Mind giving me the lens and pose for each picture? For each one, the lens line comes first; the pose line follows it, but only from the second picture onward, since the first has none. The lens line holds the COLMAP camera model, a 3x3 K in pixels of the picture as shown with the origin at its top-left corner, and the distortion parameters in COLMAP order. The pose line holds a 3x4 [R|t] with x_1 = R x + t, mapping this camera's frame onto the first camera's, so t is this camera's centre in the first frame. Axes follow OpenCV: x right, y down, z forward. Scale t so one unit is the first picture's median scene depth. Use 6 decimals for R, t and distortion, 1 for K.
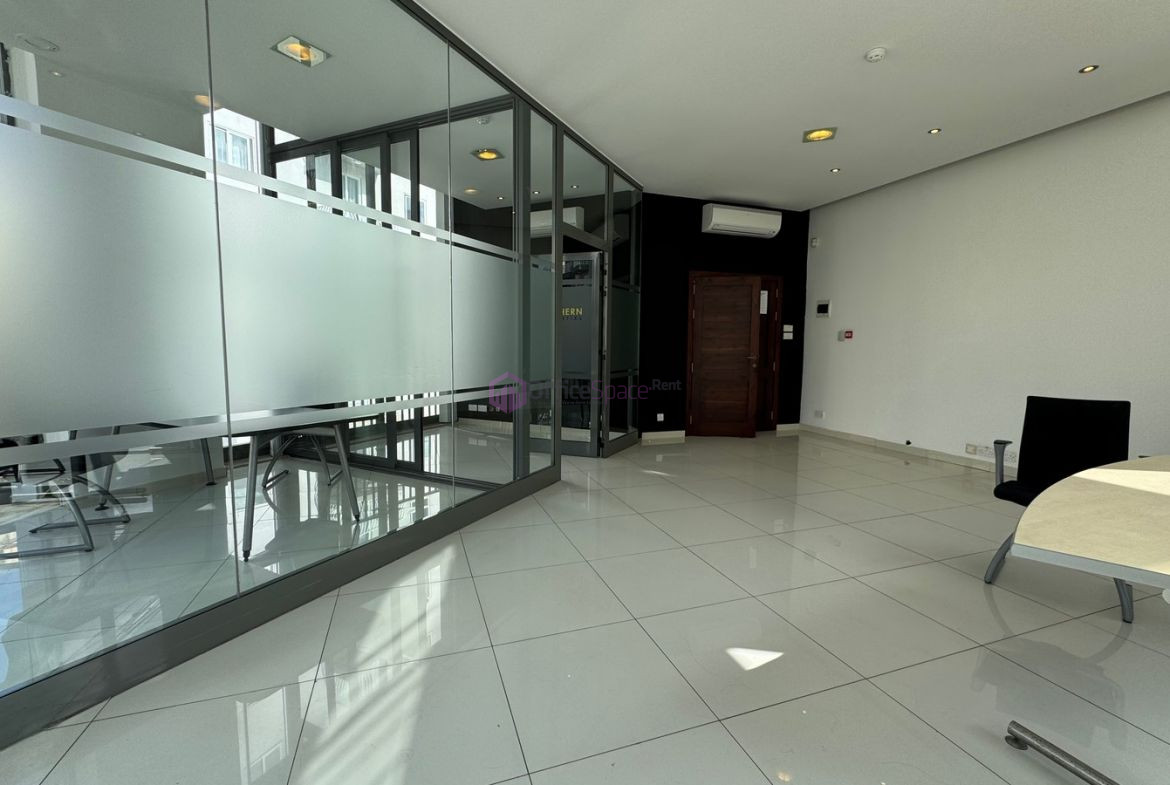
lens RADIAL K [[499.1, 0, 581.9], [0, 499.1, 393.5], [0, 0, 1]] dist [-0.000938, 0.000016]
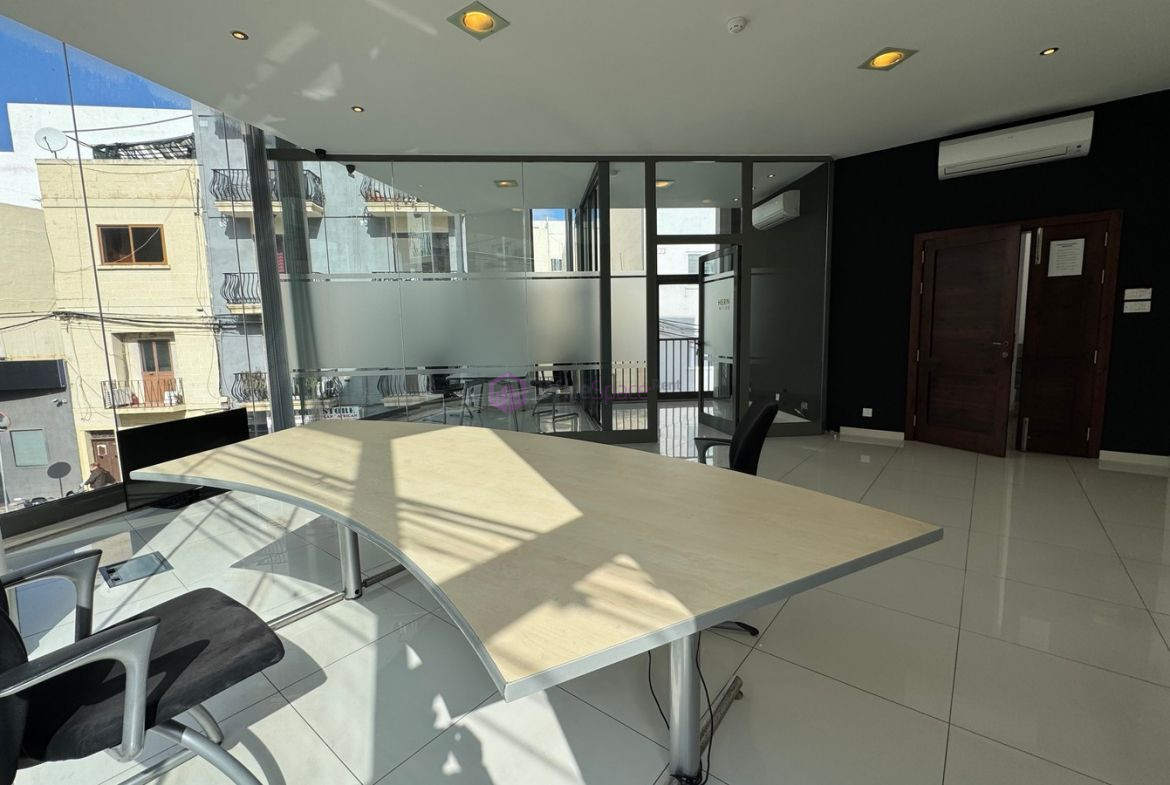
lens RADIAL K [[499.1, 0, 581.9], [0, 499.1, 393.5], [0, 0, 1]] dist [-0.000938, 0.000016]
pose [[0.528177, 0.090391, -0.844309, 0.610734], [-0.048771, 0.995906, 0.076111, -0.026033], [0.847733, 0.000978, 0.530423, 0.121749]]
